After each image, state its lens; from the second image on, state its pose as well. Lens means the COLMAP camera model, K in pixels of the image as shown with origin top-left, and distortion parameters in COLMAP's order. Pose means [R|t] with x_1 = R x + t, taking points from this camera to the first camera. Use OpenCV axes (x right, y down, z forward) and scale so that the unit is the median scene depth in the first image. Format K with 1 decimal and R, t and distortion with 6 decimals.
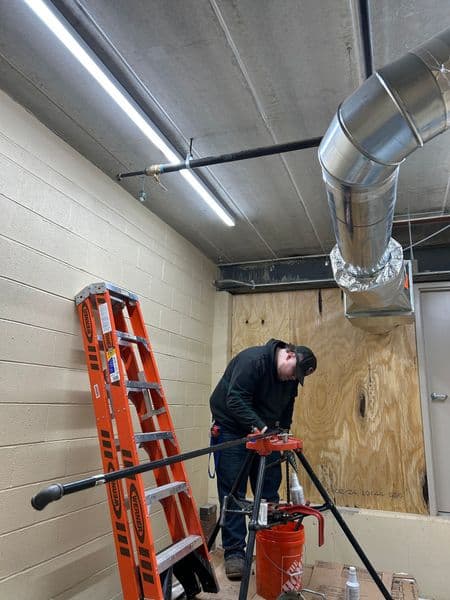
lens RADIAL K [[460.9, 0, 224.8], [0, 460.9, 290.1], [0, 0, 1]] dist [0.052621, -0.064968]
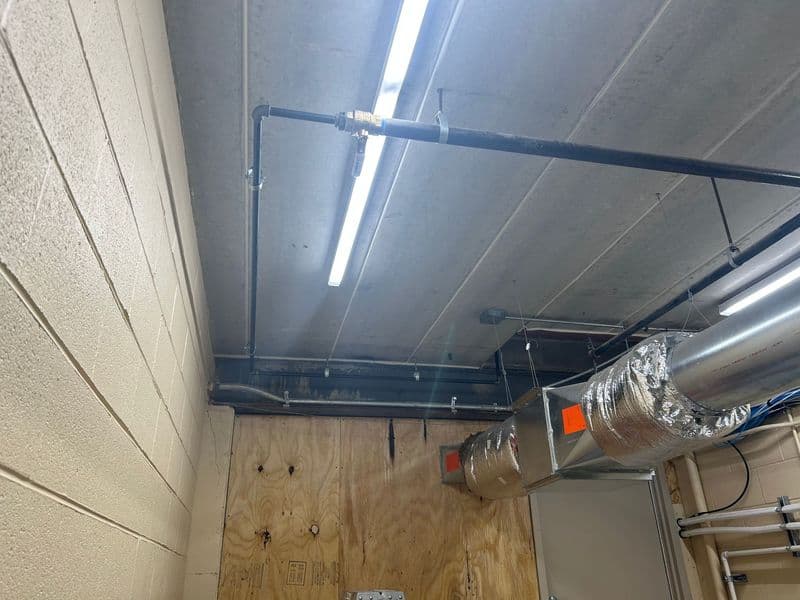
lens RADIAL K [[614.5, 0, 400.0], [0, 614.5, 300.0], [0, 0, 1]] dist [0.052621, -0.064968]
pose [[0.832281, 0.188393, 0.521360, -0.239872], [-0.088172, 0.973497, -0.211017, 0.016736], [-0.547297, 0.129657, 0.826834, 0.309172]]
